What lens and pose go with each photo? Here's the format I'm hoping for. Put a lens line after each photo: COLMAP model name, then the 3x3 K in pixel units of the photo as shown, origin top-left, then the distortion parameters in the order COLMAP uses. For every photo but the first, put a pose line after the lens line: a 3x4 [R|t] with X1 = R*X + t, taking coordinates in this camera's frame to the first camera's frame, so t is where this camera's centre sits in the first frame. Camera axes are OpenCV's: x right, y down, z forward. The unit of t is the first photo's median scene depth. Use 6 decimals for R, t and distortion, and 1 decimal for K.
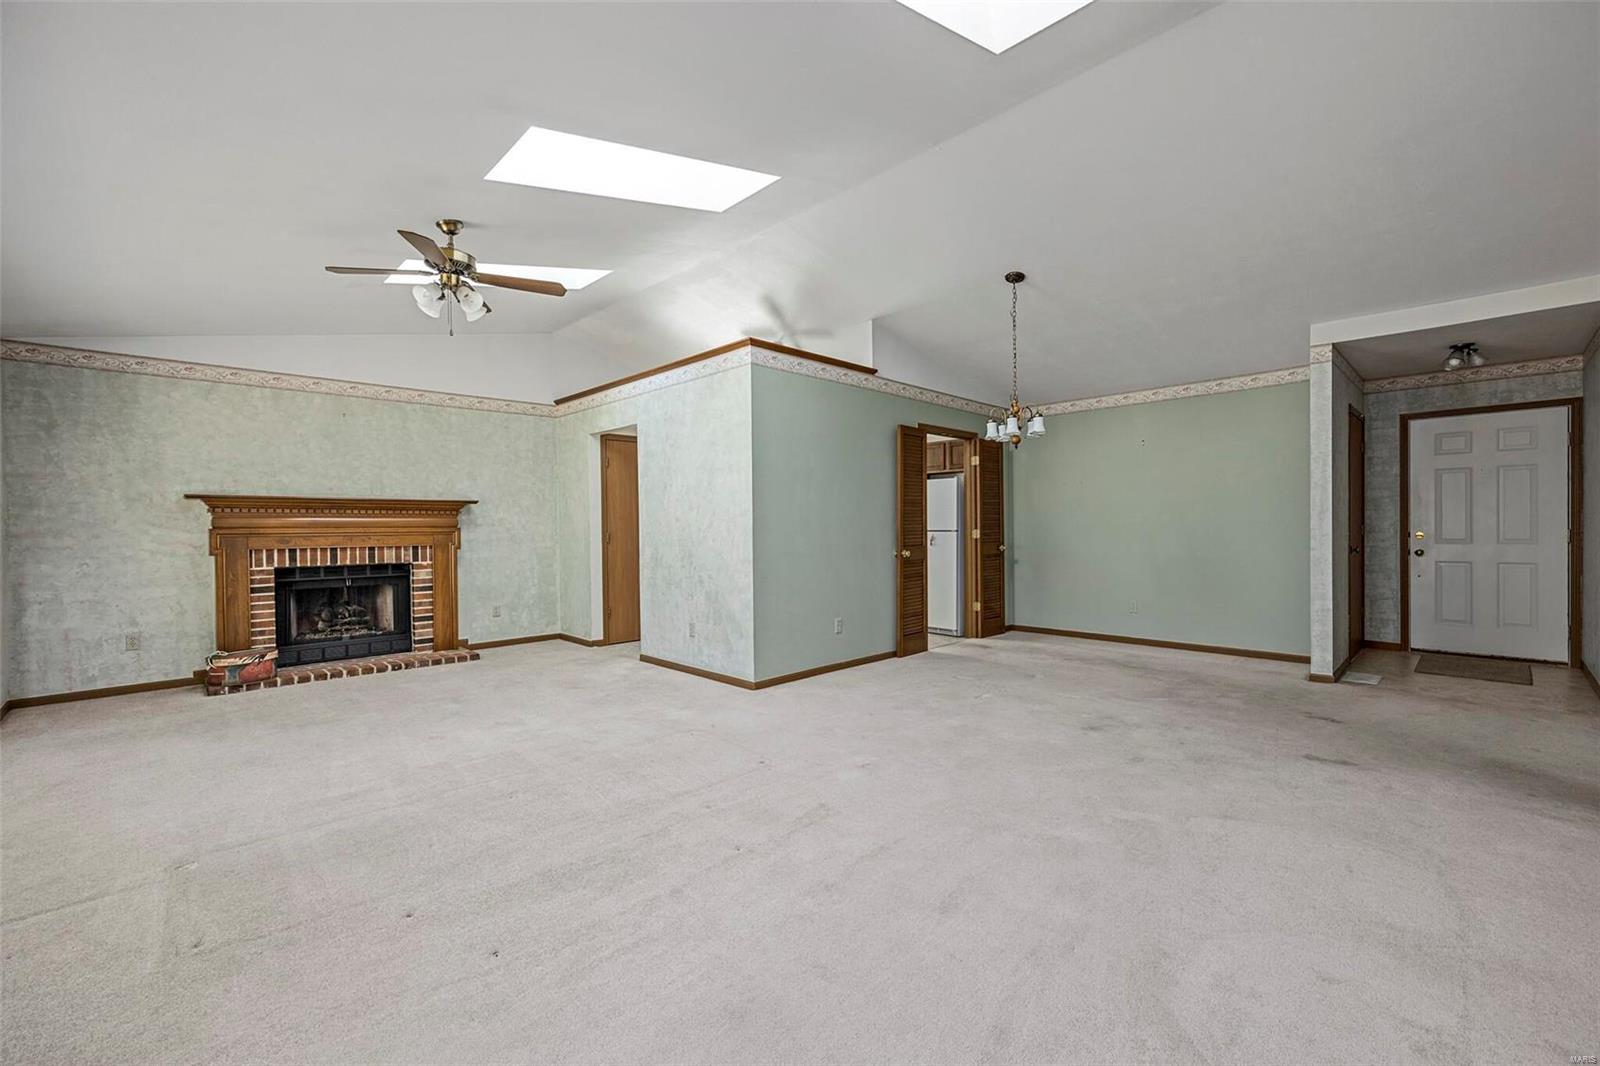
lens RADIAL K [[661.2, 0, 793.1], [0, 661.2, 534.9], [0, 0, 1]] dist [0.004297, 0.000066]
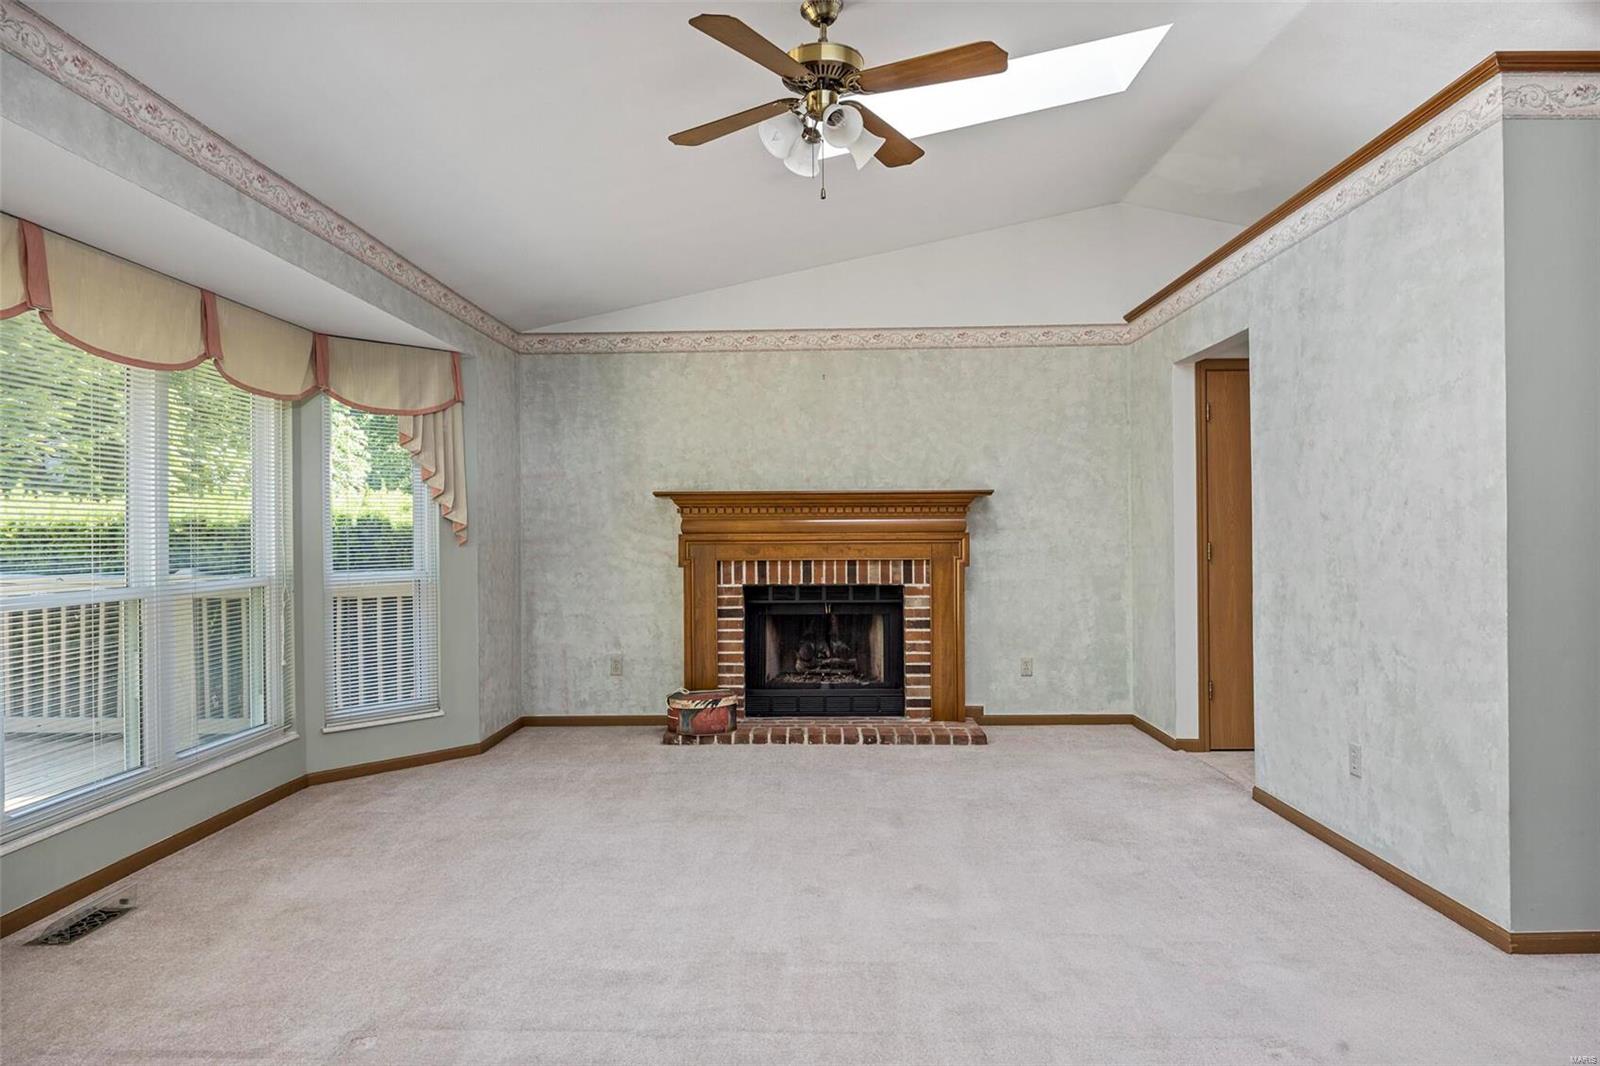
lens RADIAL K [[941.7, 0, 802.1], [0, 941.7, 532.4], [0, 0, 1]] dist [-0.003462, -0.003809]
pose [[0.710603, 0.001575, -0.703592, 0.030558], [-0.008280, 0.999947, -0.006124, -0.005494], [0.703545, 0.010178, 0.710578, 0.288759]]
